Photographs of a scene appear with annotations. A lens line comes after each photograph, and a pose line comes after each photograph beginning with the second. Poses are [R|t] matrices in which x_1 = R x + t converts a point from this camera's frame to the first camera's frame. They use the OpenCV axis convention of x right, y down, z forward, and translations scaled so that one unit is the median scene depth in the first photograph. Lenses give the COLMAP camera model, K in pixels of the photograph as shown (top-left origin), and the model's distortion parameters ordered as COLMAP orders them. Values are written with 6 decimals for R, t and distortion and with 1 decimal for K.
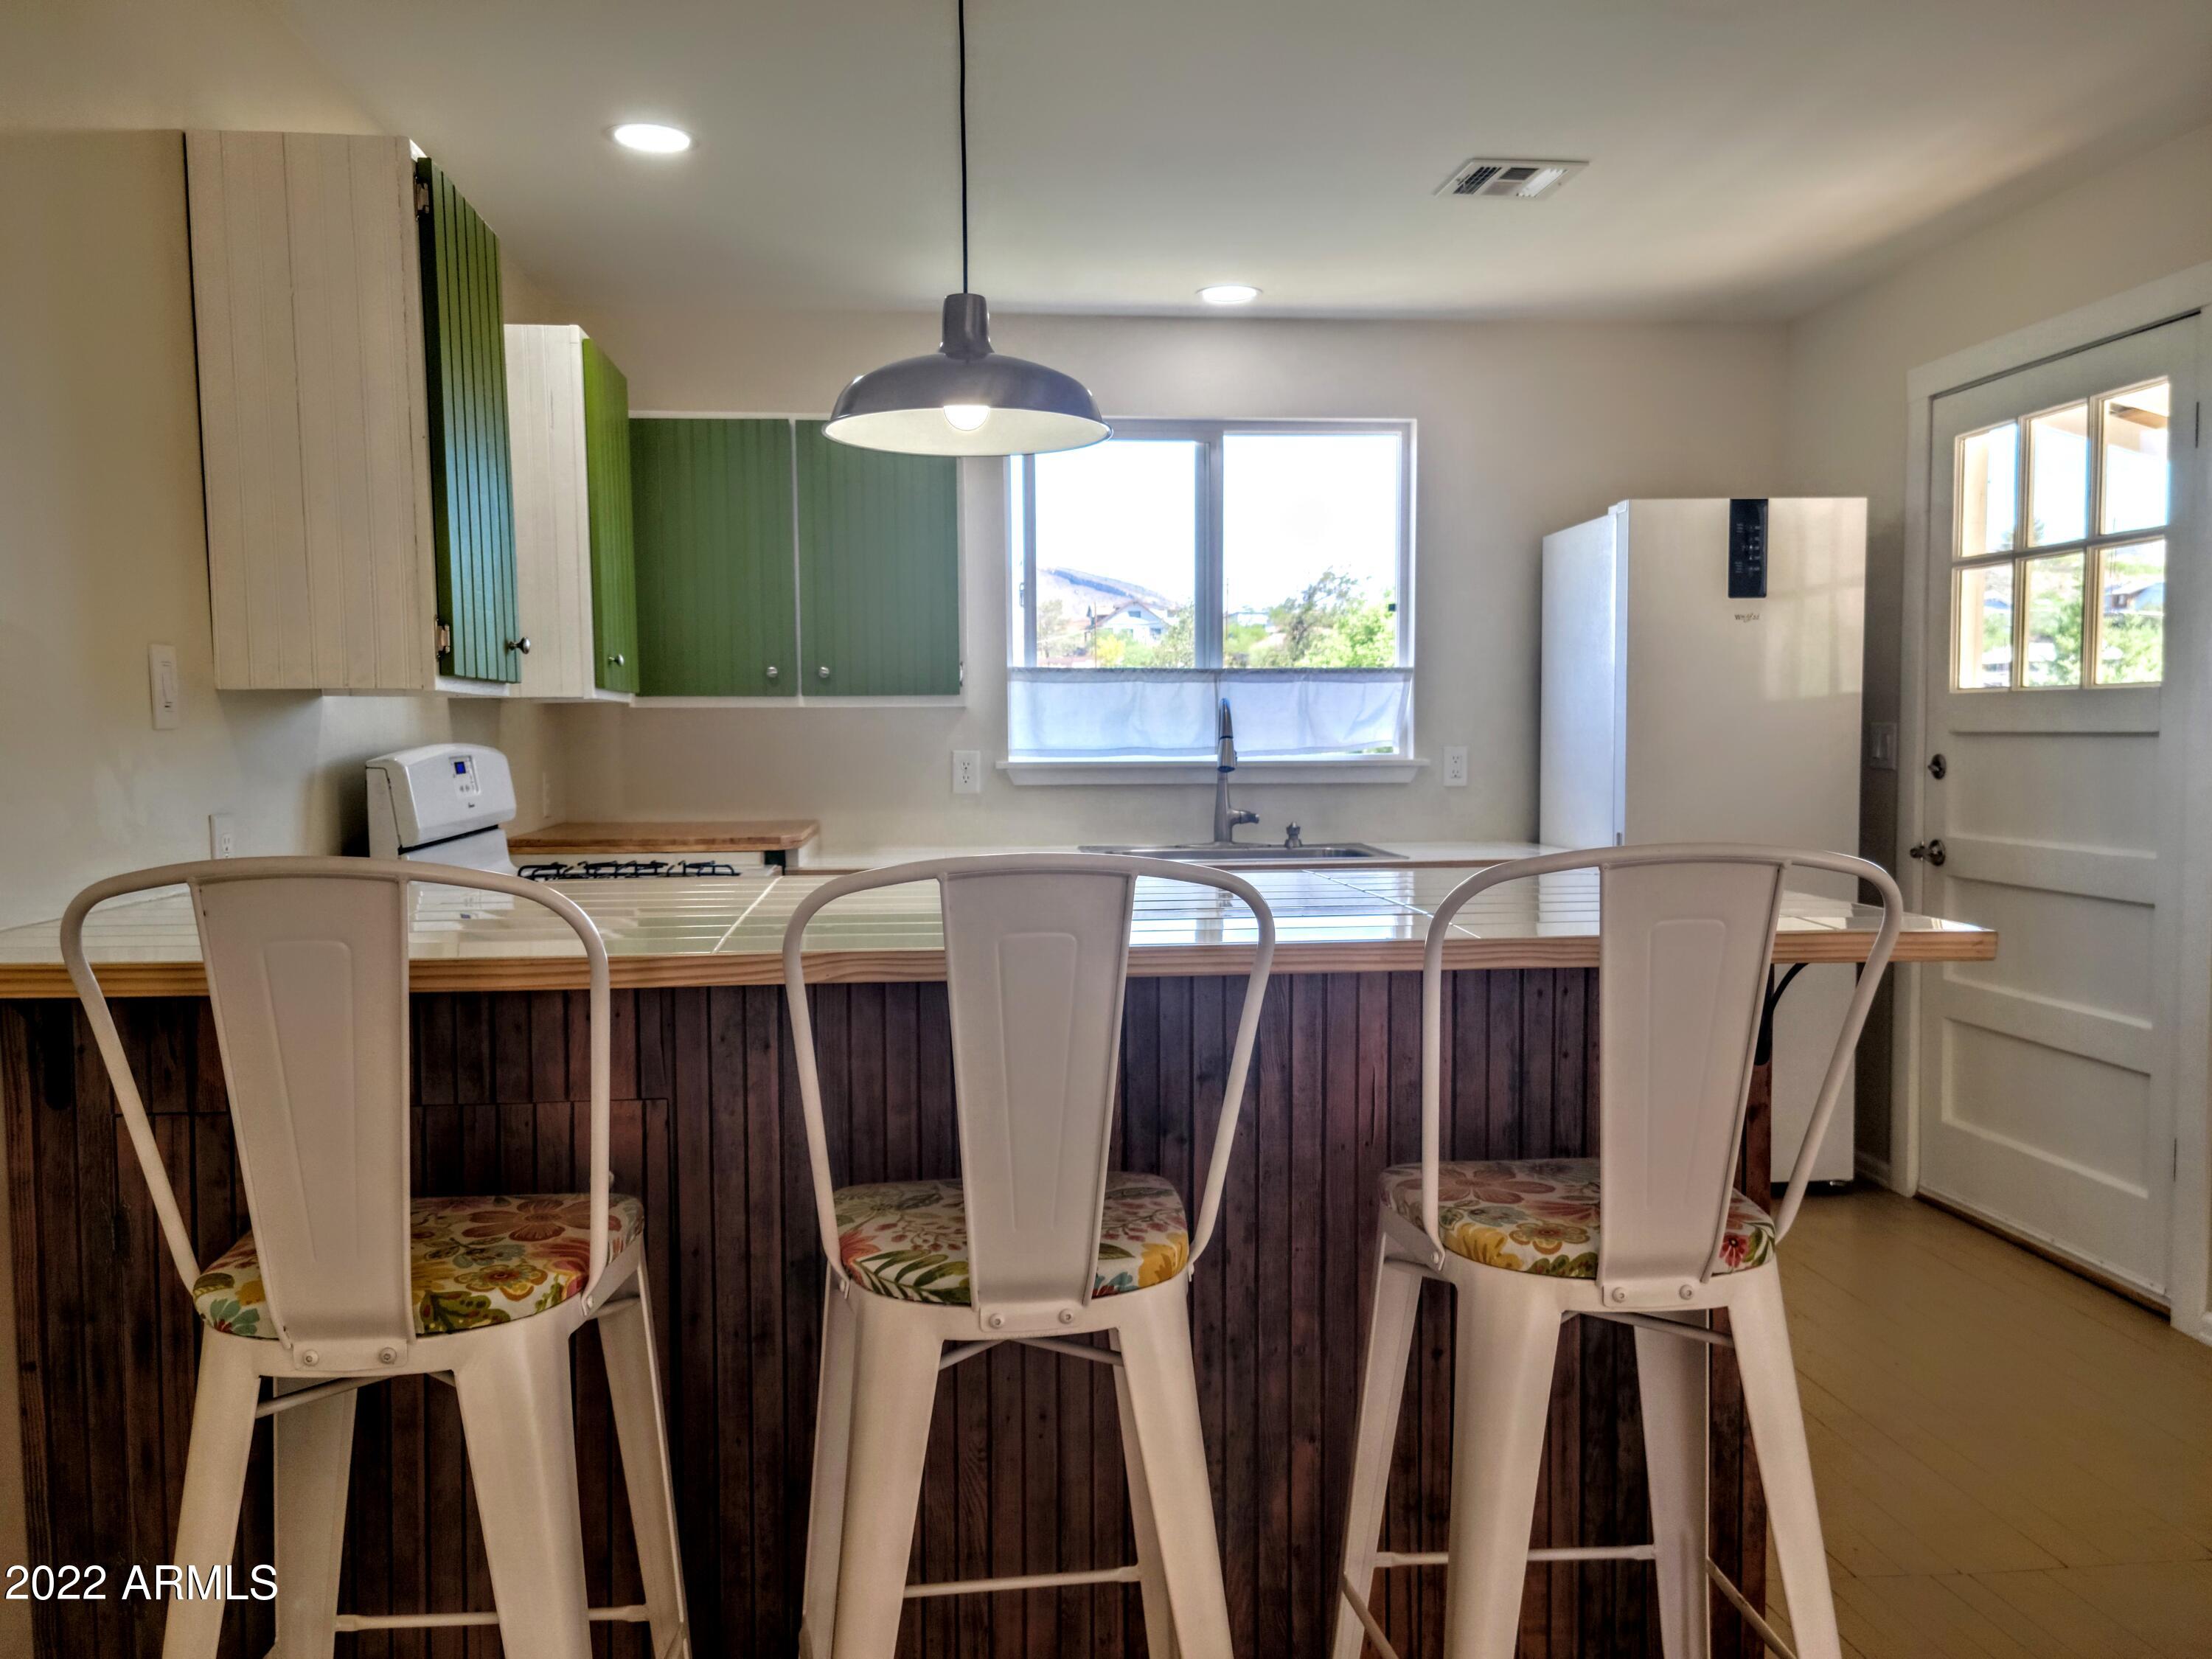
lens RADIAL K [[1827.1, 0, 1106.0], [0, 1827.1, 829.5], [0, 0, 1]] dist [0.074270, -0.068503]
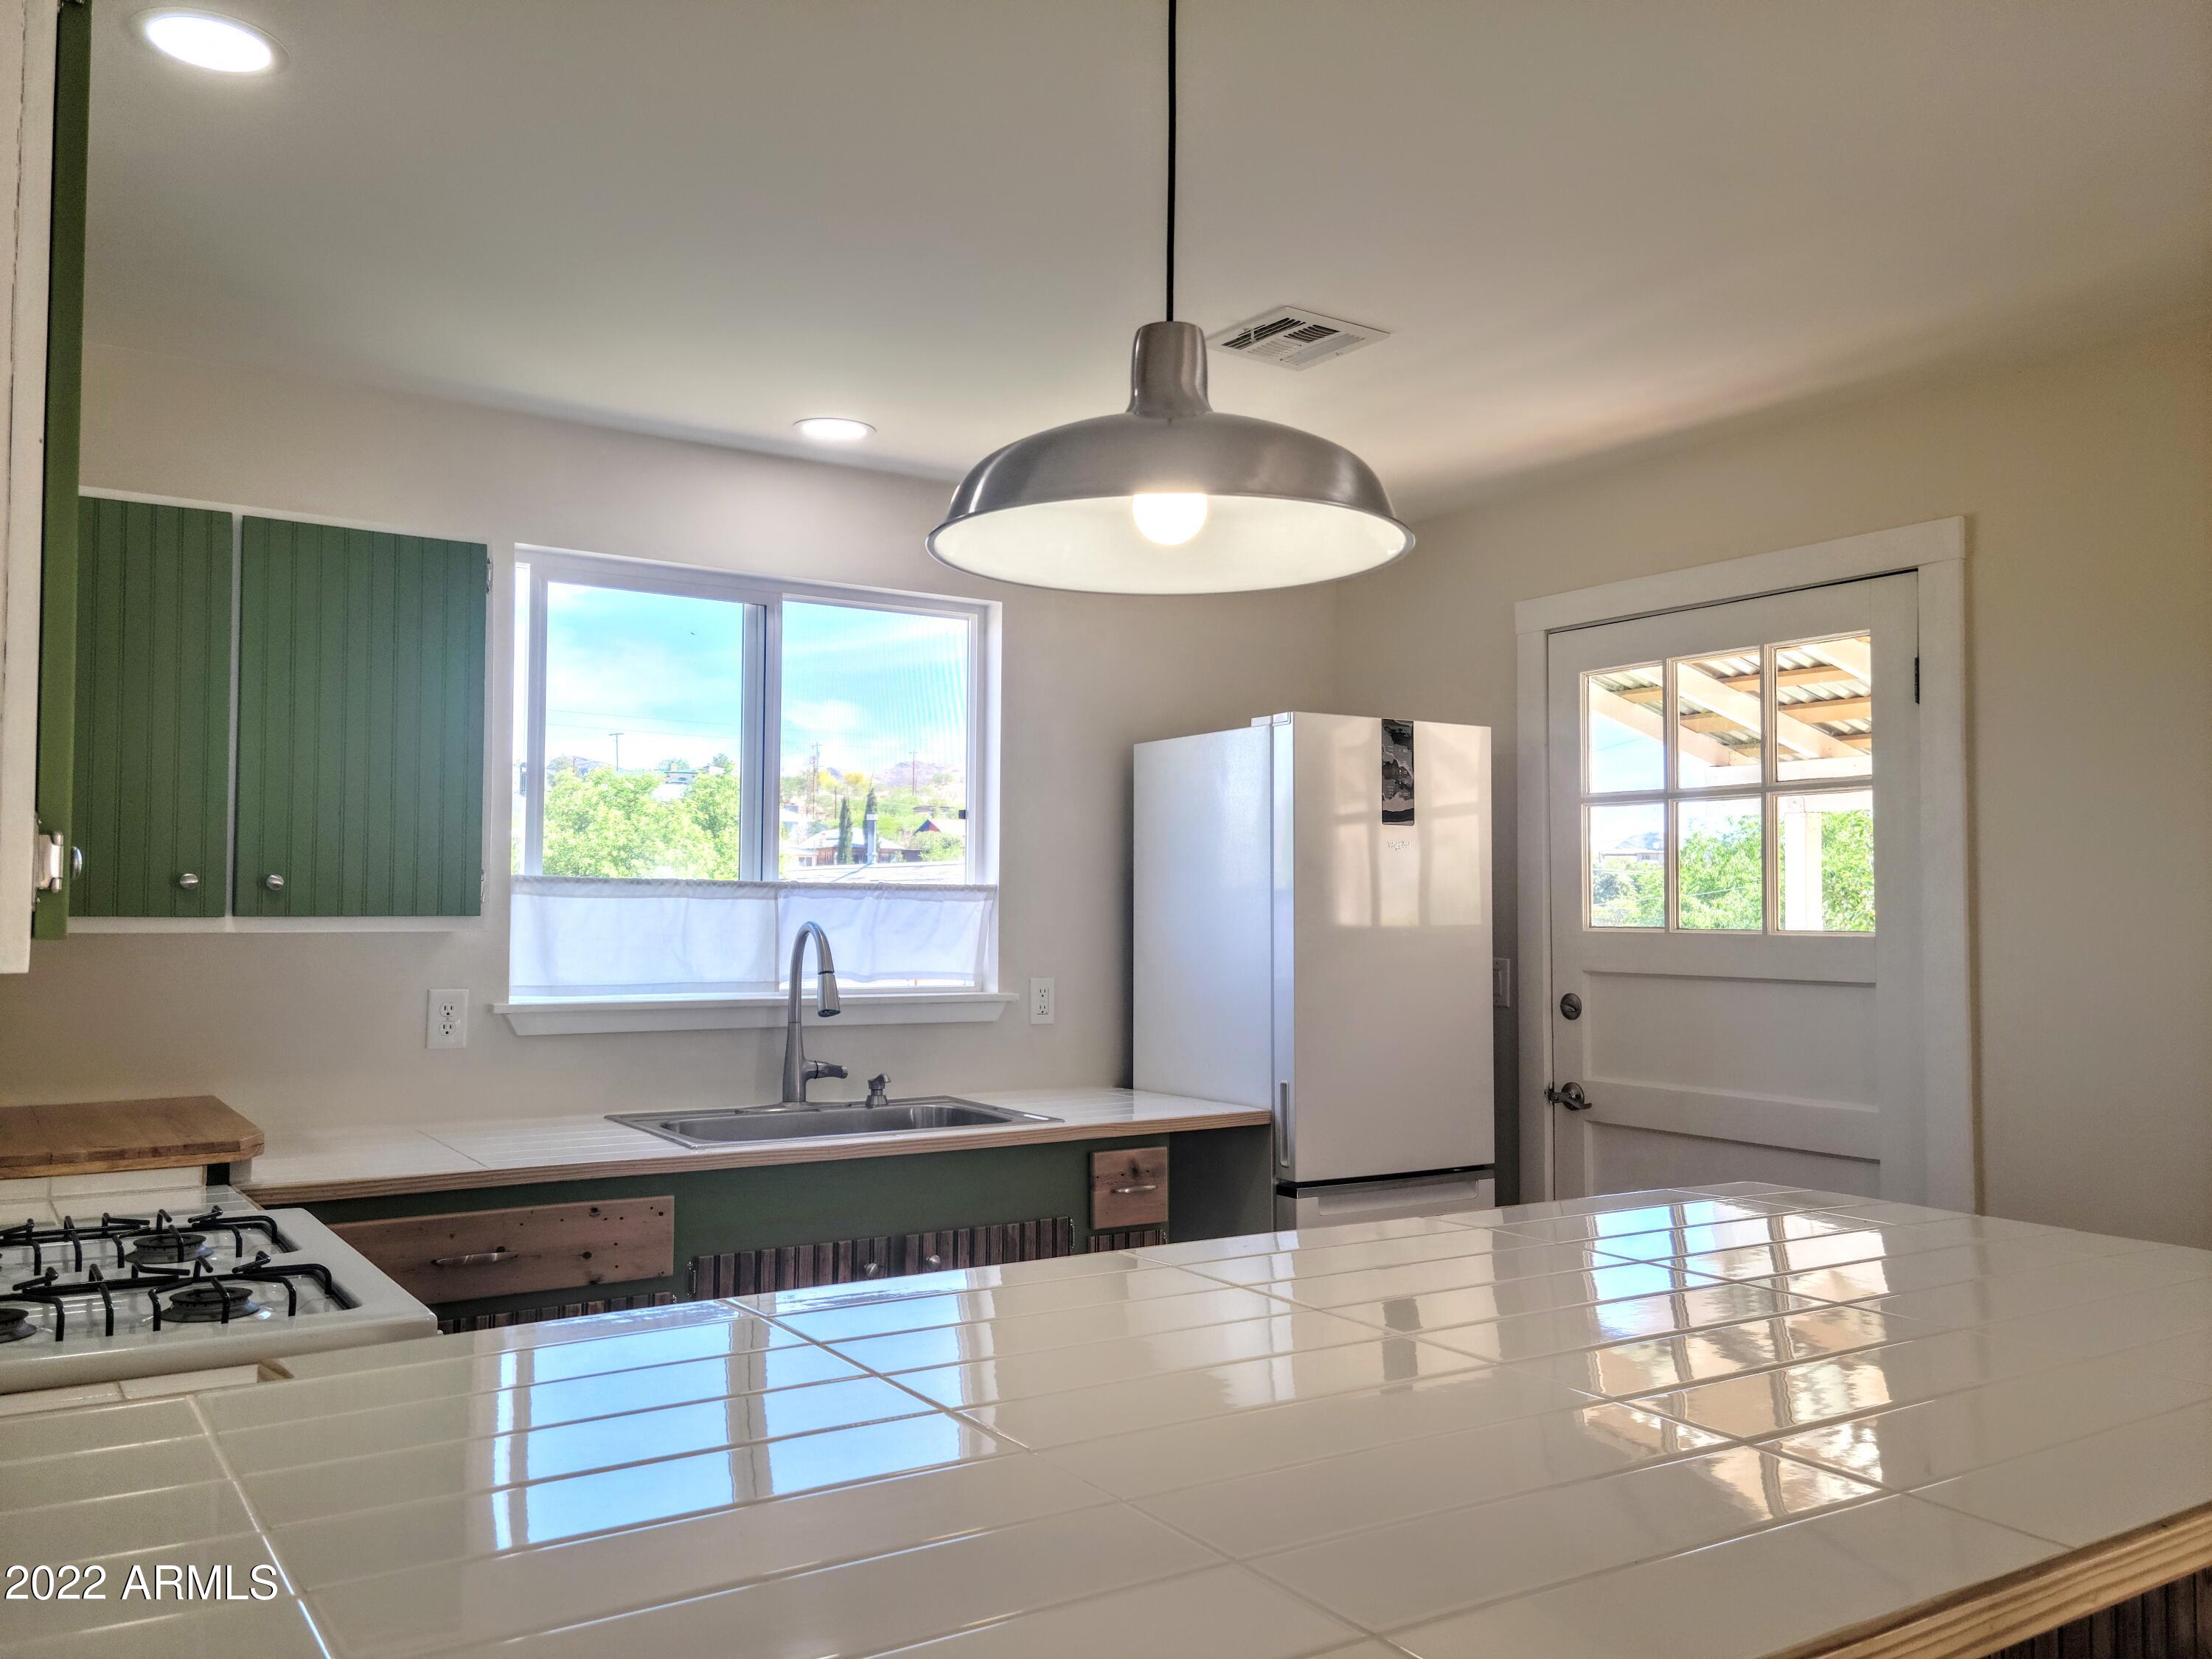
lens RADIAL K [[1766.2, 0, 1106.0], [0, 1766.2, 829.5], [0, 0, 1]] dist [0.055853, -0.001078]
pose [[0.884728, 0.034403, 0.464835, -0.198312], [0.012974, 0.995068, -0.098341, -0.037550], [-0.465926, 0.093036, 0.879919, 0.282726]]
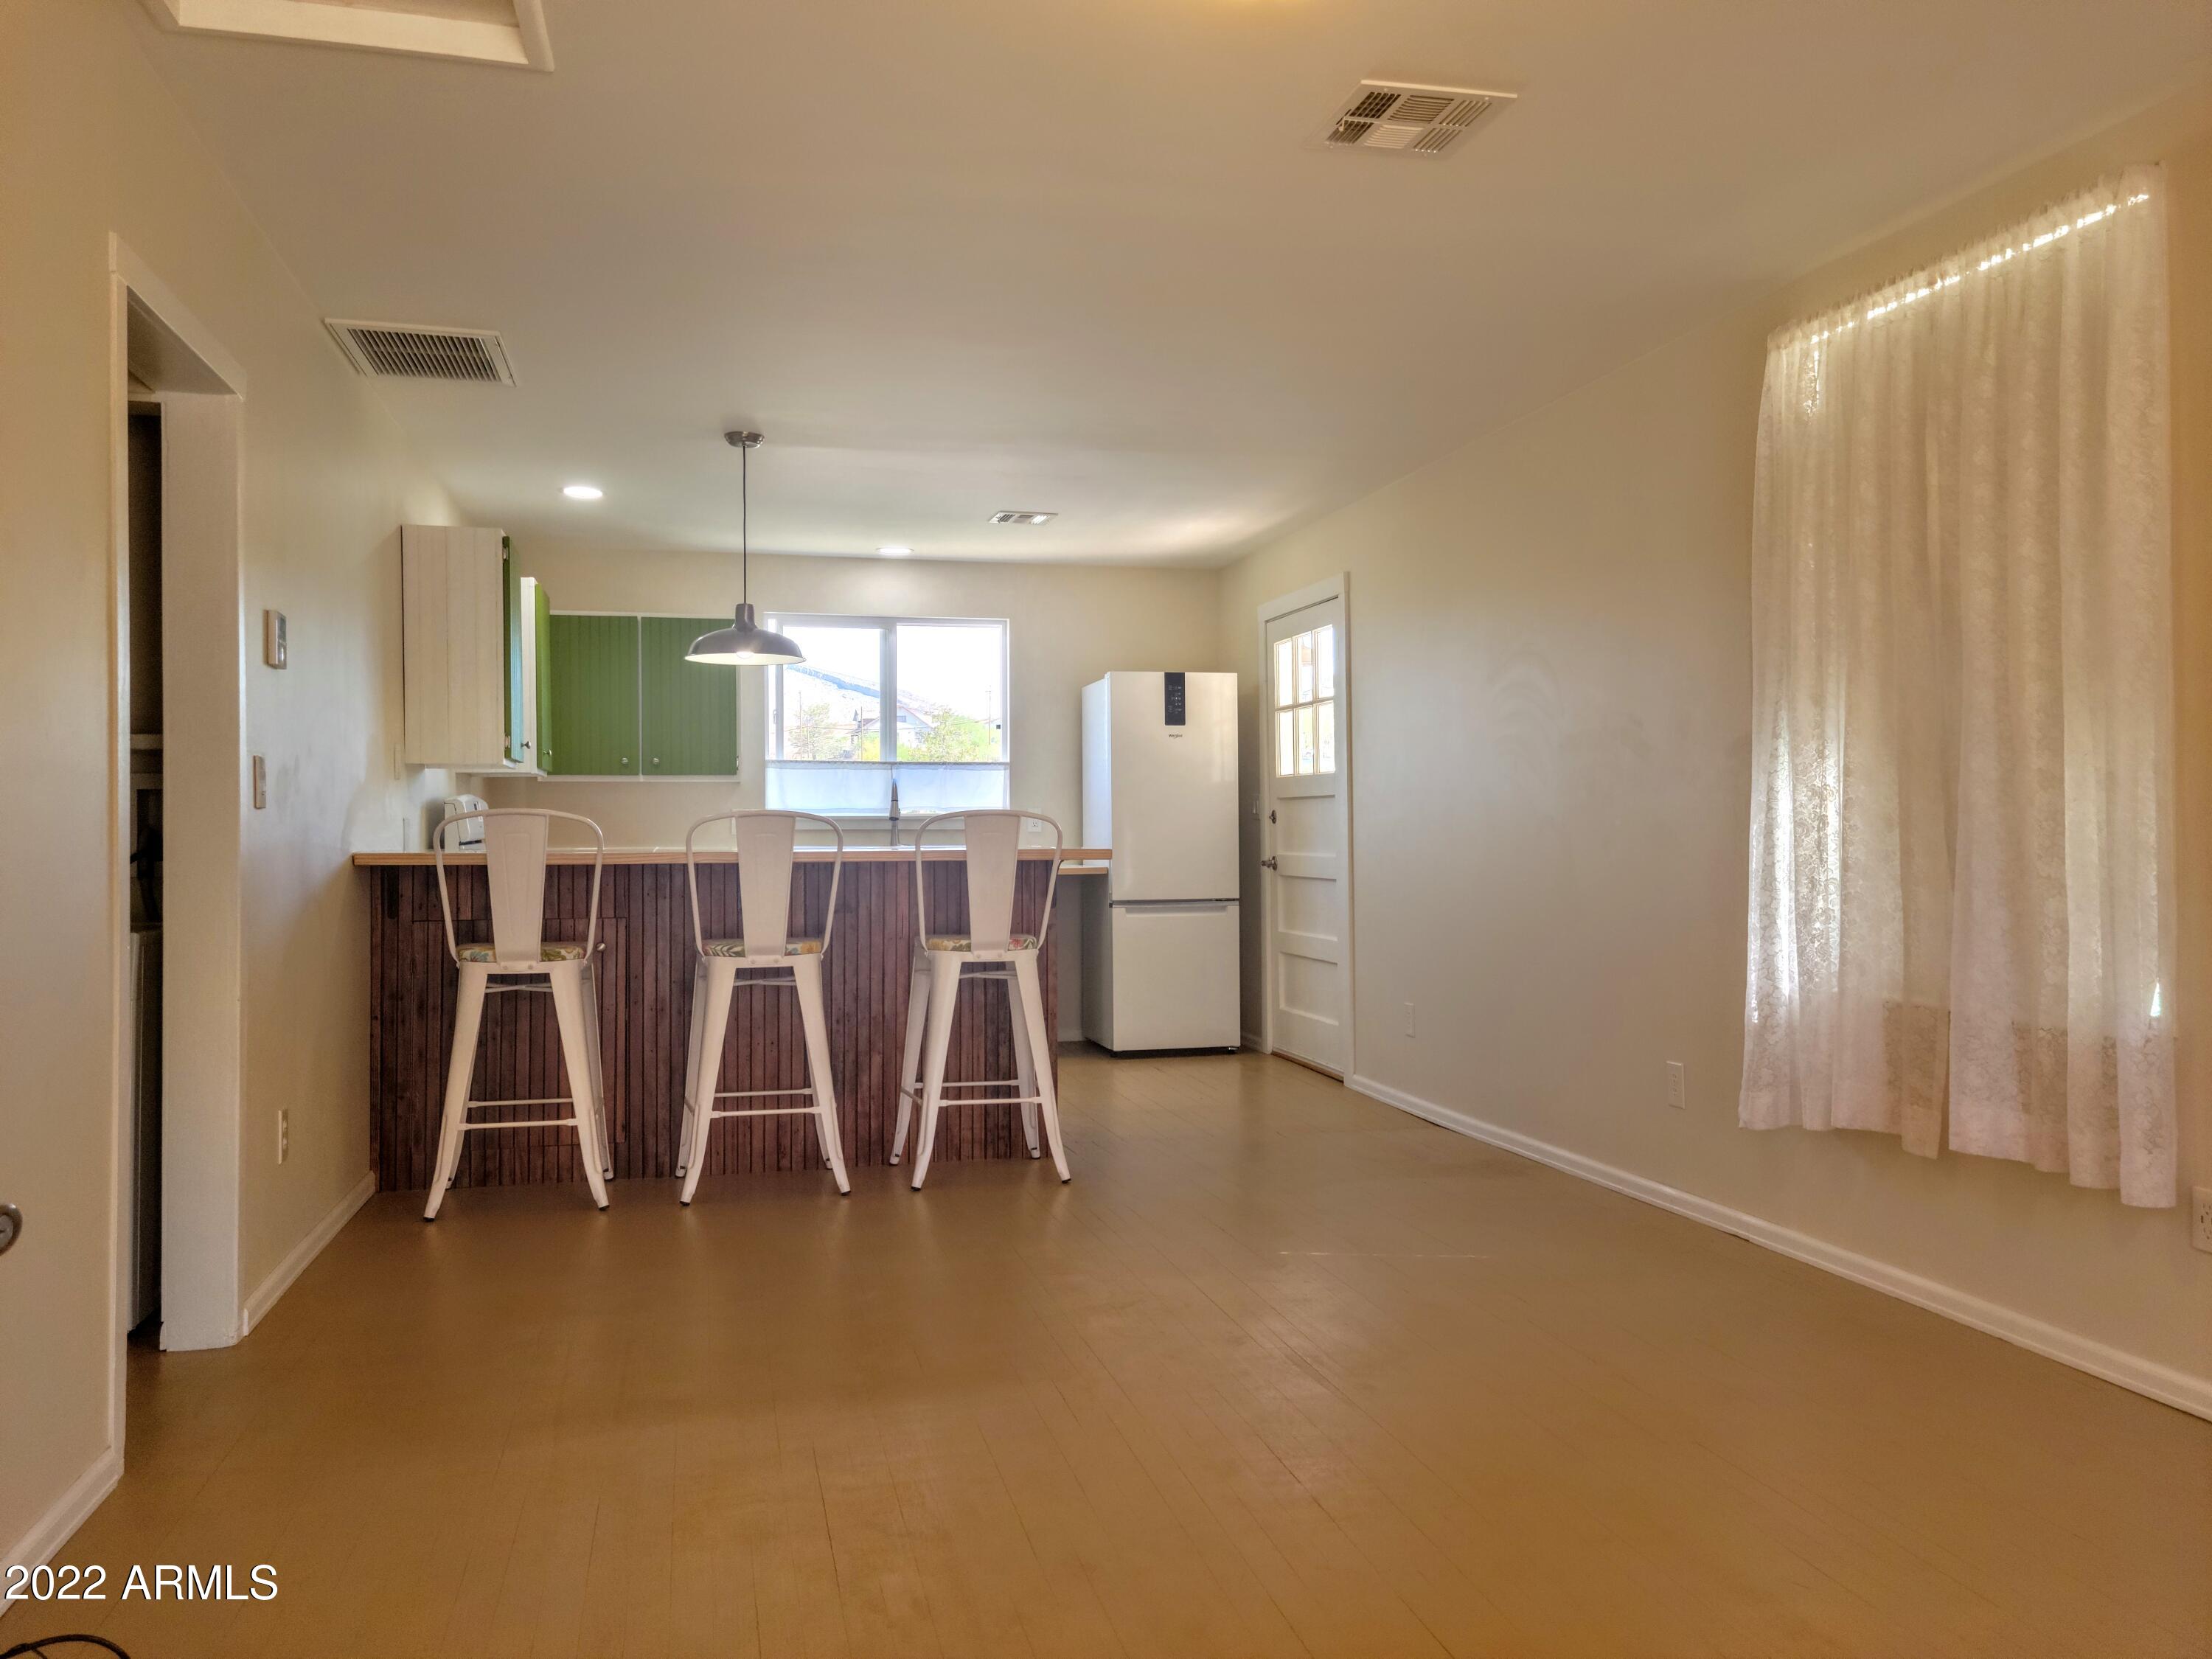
lens RADIAL K [[1827.1, 0, 1150.9], [0, 1827.1, 809.4], [0, 0, 1]] dist [0.042756, -0.002202]
pose [[0.988877, 0.003925, 0.148685, 0.052581], [0.006158, 0.997714, -0.067292, 0.081545], [-0.148609, 0.067459, 0.986592, -0.800919]]
